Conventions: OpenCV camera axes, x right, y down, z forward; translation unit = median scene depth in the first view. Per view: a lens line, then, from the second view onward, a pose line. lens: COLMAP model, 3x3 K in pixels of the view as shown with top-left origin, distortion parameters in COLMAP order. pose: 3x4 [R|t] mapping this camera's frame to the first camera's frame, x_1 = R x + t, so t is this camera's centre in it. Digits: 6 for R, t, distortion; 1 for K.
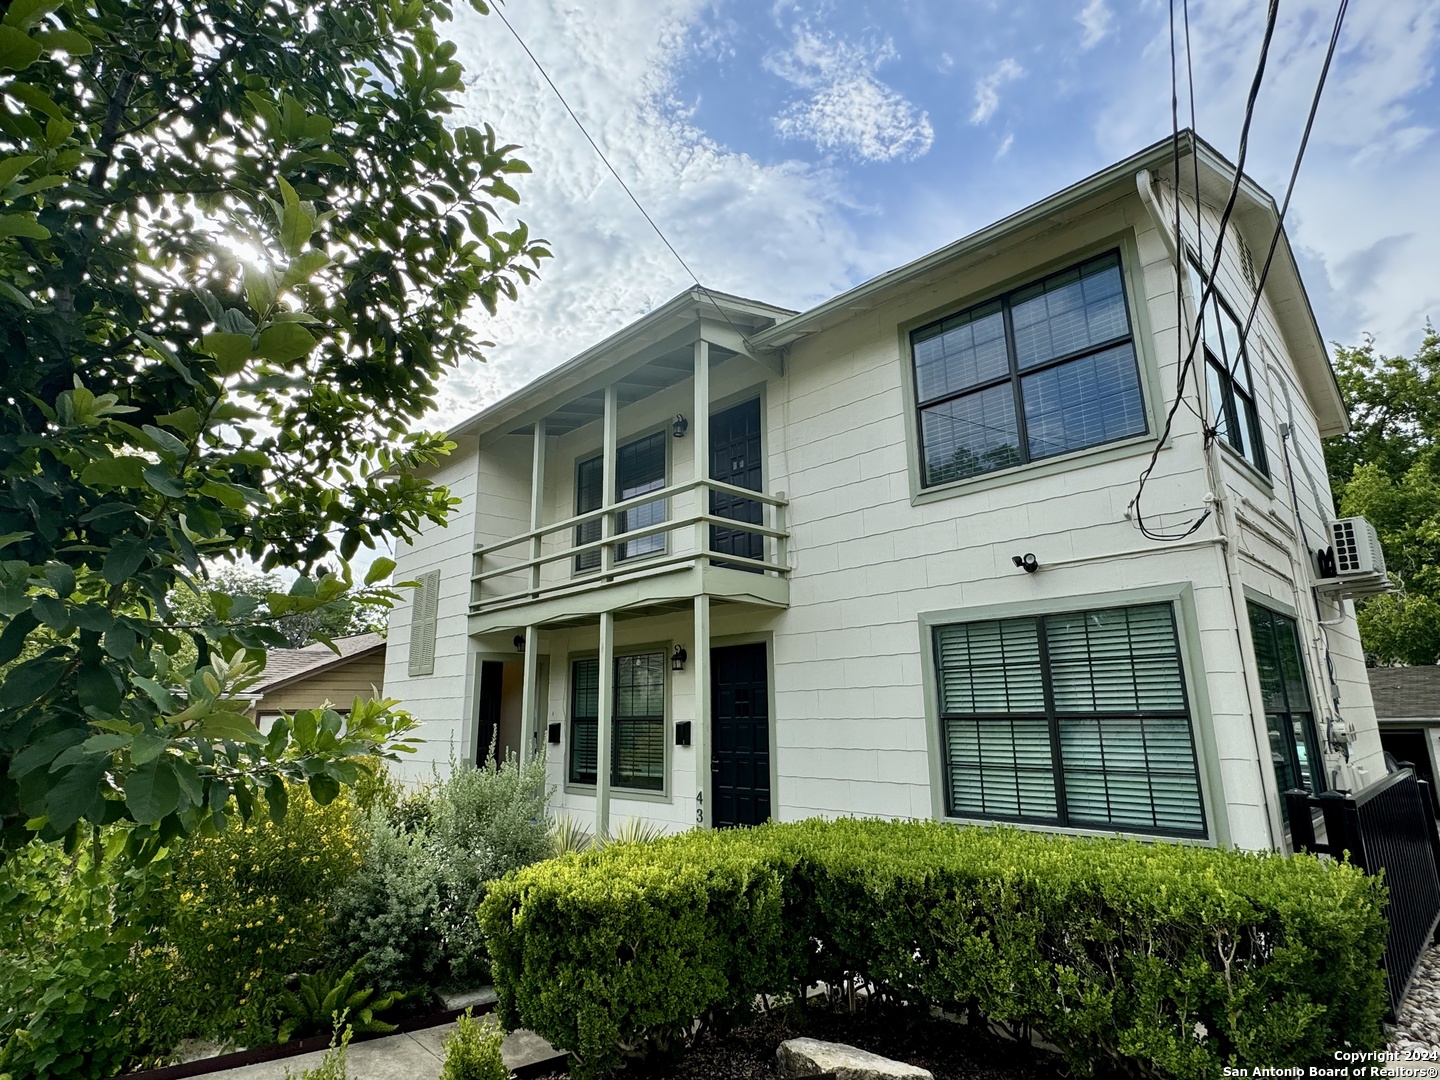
lens RADIAL K [[764.7, 0, 720.0], [0, 764.7, 540.0], [0, 0, 1]] dist [-0.005050, -0.000967]
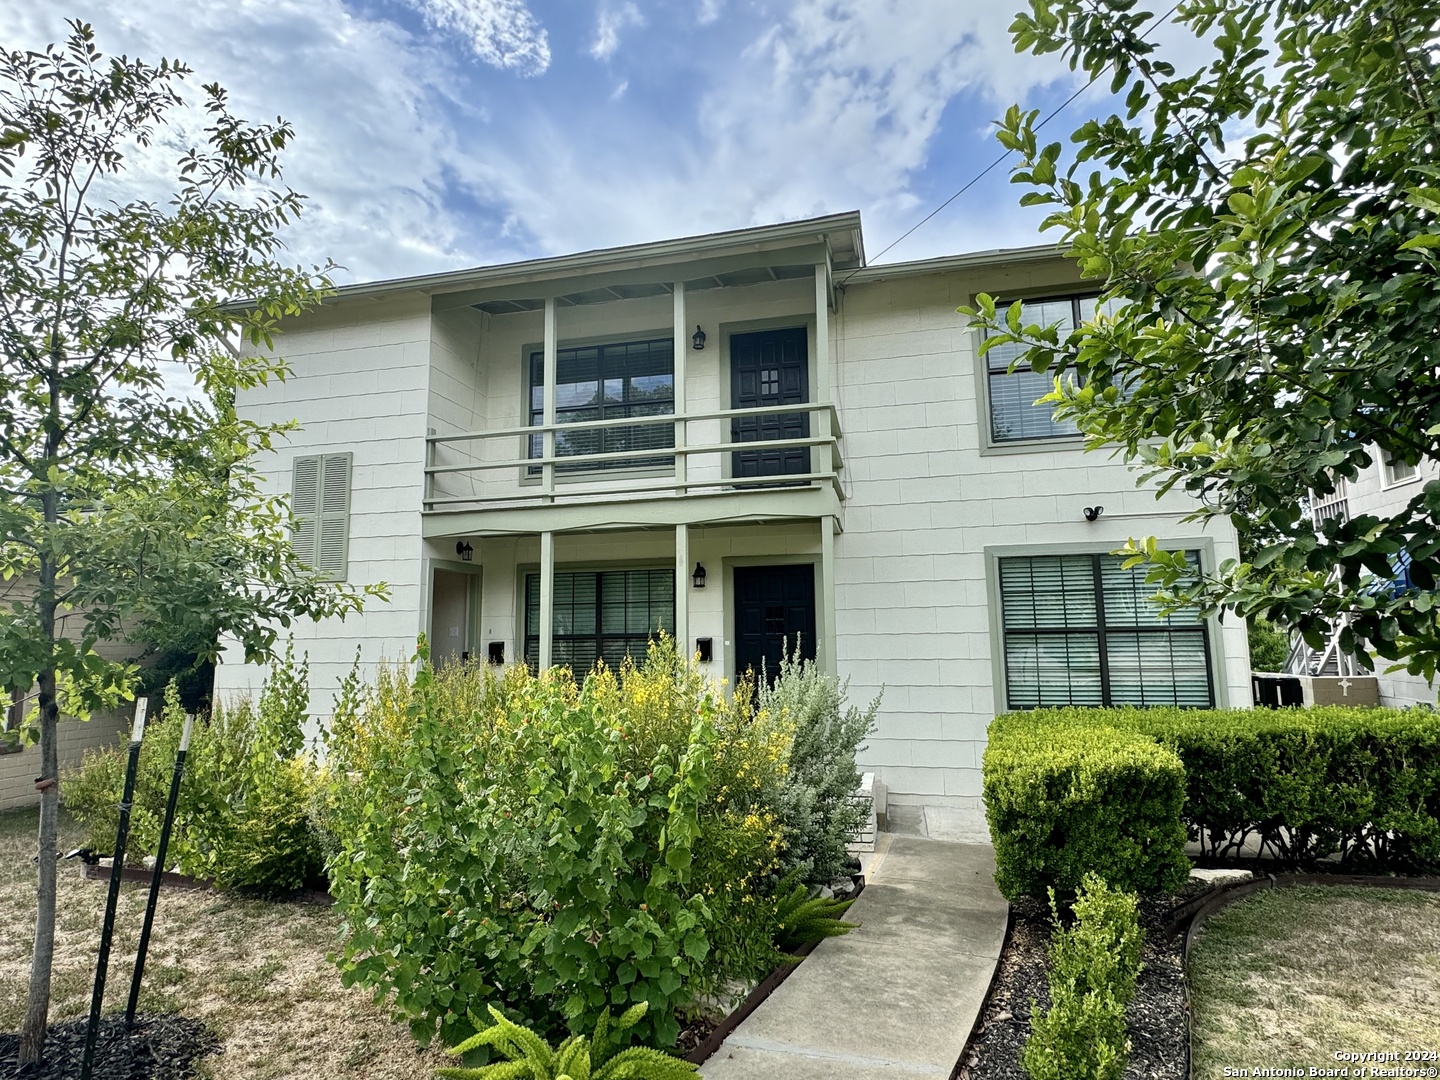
lens RADIAL K [[764.7, 0, 720.0], [0, 764.7, 540.0], [0, 0, 1]] dist [-0.005050, -0.000967]
pose [[0.856106, 0.066668, 0.512481, -0.686743], [-0.113220, 0.991749, 0.060120, 0.059201], [-0.504245, -0.109492, 0.856591, 0.179177]]
